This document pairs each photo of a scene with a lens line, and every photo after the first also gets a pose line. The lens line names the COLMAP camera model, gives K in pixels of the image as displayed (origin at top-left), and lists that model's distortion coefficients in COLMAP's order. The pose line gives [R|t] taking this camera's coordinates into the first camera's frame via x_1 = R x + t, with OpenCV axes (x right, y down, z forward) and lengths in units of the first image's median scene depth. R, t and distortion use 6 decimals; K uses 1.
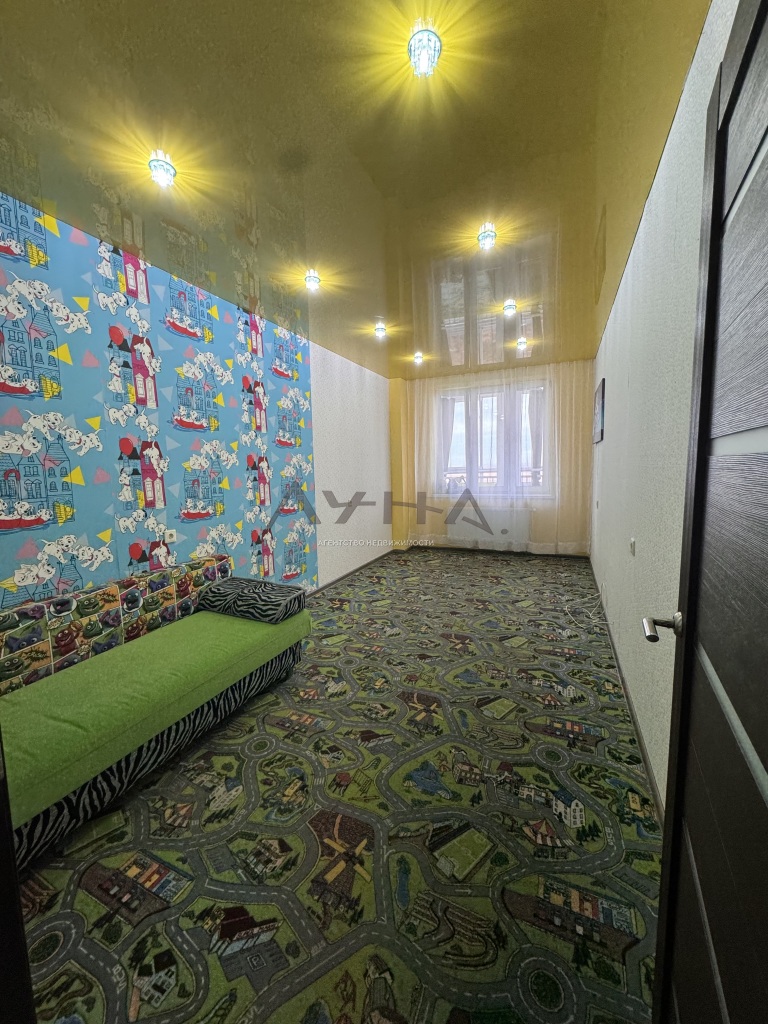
lens RADIAL K [[409.8, 0, 382.8], [0, 409.8, 509.9], [0, 0, 1]] dist [0.000060, 0.000276]
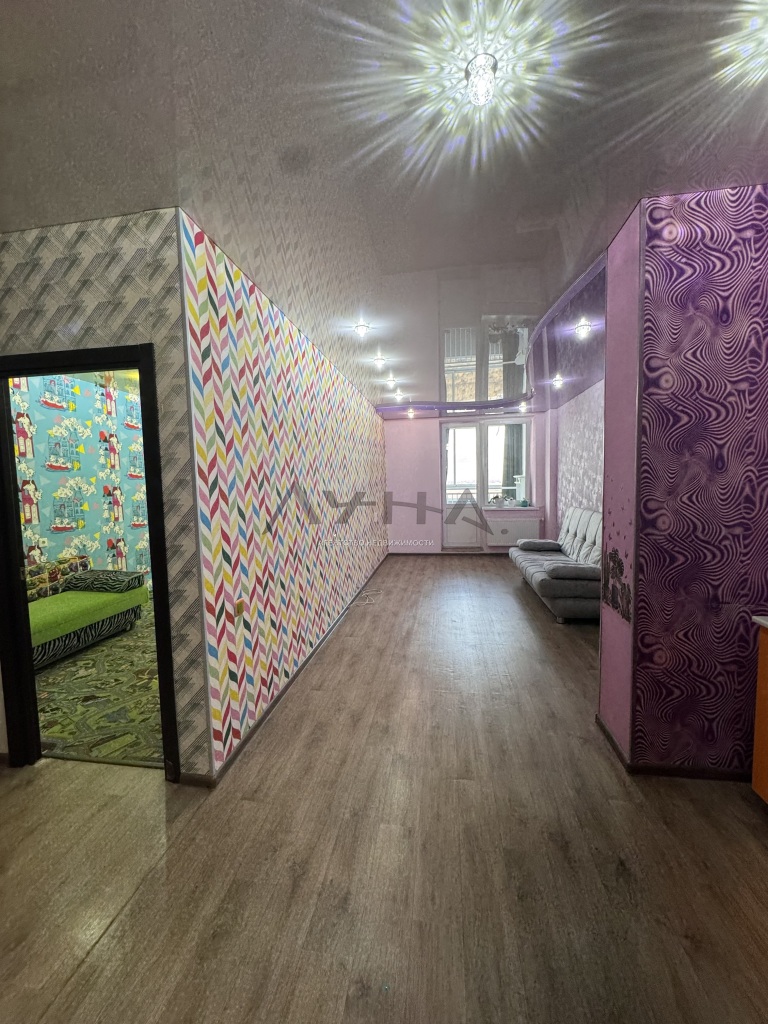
lens RADIAL K [[409.9, 0, 385.2], [0, 409.9, 509.8], [0, 0, 1]] dist [-0.003367, -0.000253]
pose [[0.965886, -0.018397, 0.258314, 0.312367], [0.029054, 0.998874, -0.037501, 0.038252], [-0.257334, 0.043726, 0.965333, -0.787285]]
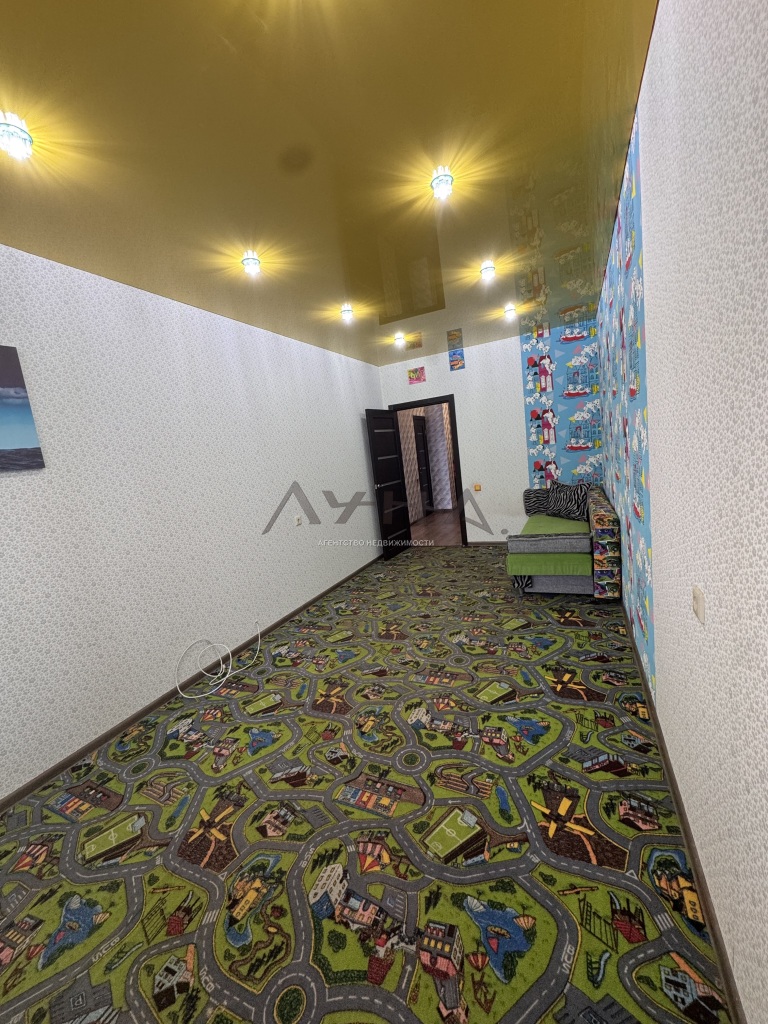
lens RADIAL K [[409.9, 0, 383.8], [0, 409.9, 512.7], [0, 0, 1]] dist [-0.003367, -0.000253]
pose [[-0.990276, 0.134965, 0.033730, -0.402768], [0.139099, 0.956786, 0.255367, -0.135682], [0.002193, 0.257576, -0.966256, 1.033629]]
